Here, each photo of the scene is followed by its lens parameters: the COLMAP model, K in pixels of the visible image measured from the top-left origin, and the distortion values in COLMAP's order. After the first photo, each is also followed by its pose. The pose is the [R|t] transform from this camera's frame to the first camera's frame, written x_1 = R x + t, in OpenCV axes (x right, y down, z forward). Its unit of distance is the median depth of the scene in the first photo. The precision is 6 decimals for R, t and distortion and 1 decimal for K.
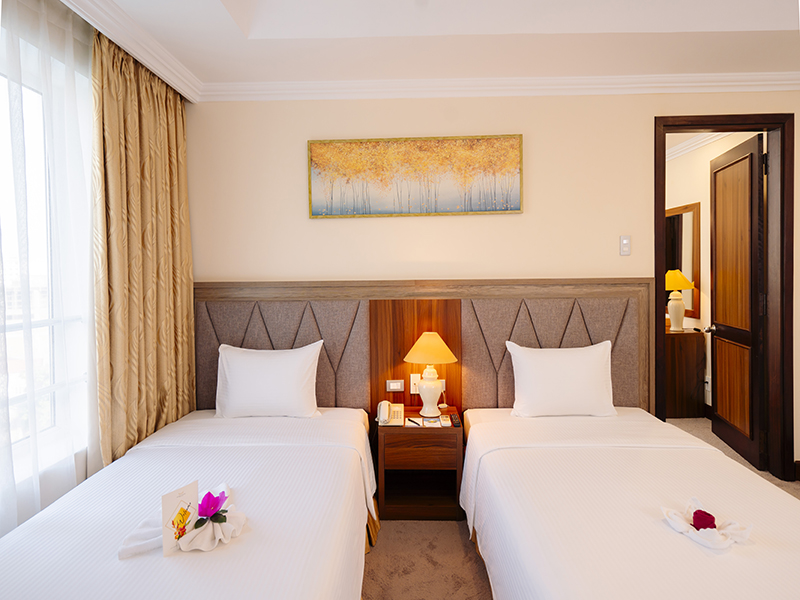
lens RADIAL K [[429.7, 0, 398.8], [0, 429.7, 278.7], [0, 0, 1]] dist [0.003422, 0.000751]
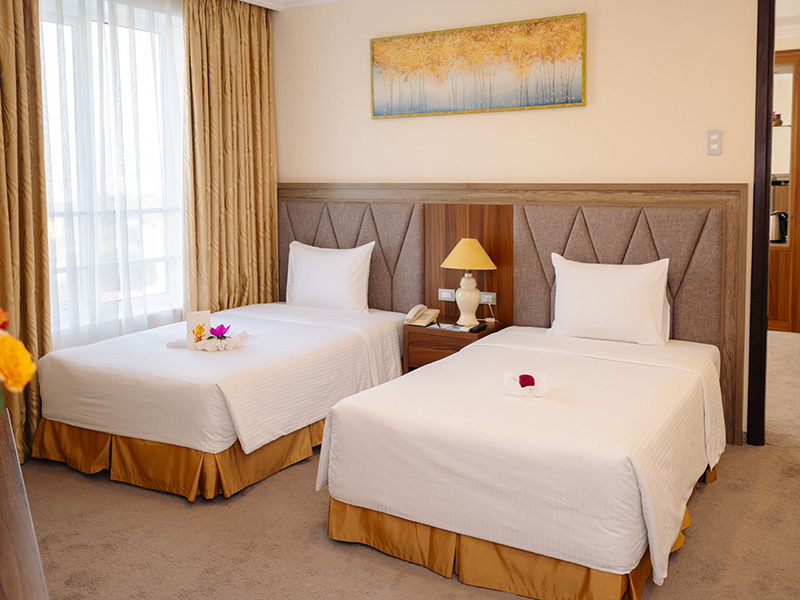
lens RADIAL K [[776.4, 0, 400.0], [0, 776.4, 227.6], [0, 0, 1]] dist [0.012385, 0.006566]
pose [[0.874684, 0.039676, -0.483067, 0.723101], [-0.012131, 0.998124, 0.060014, 0.000206], [0.484542, -0.046634, 0.873524, -0.535970]]
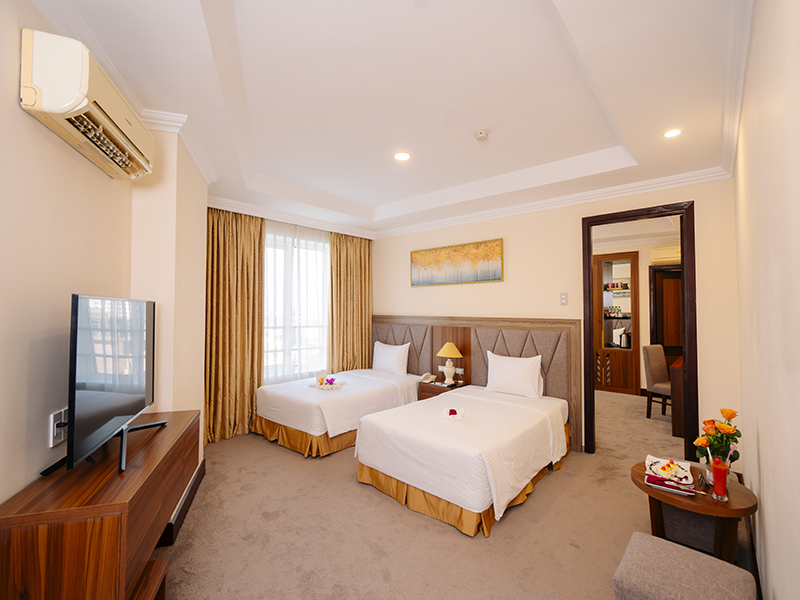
lens RADIAL K [[358.4, 0, 400.0], [0, 358.4, 300.0], [0, 0, 1]] dist [-0.001036, 0.000967]
pose [[0.766348, -0.000572, -0.642426, 0.926461], [-0.023464, 0.999307, -0.028880, -0.020020], [0.641997, 0.037206, 0.765804, -0.428738]]
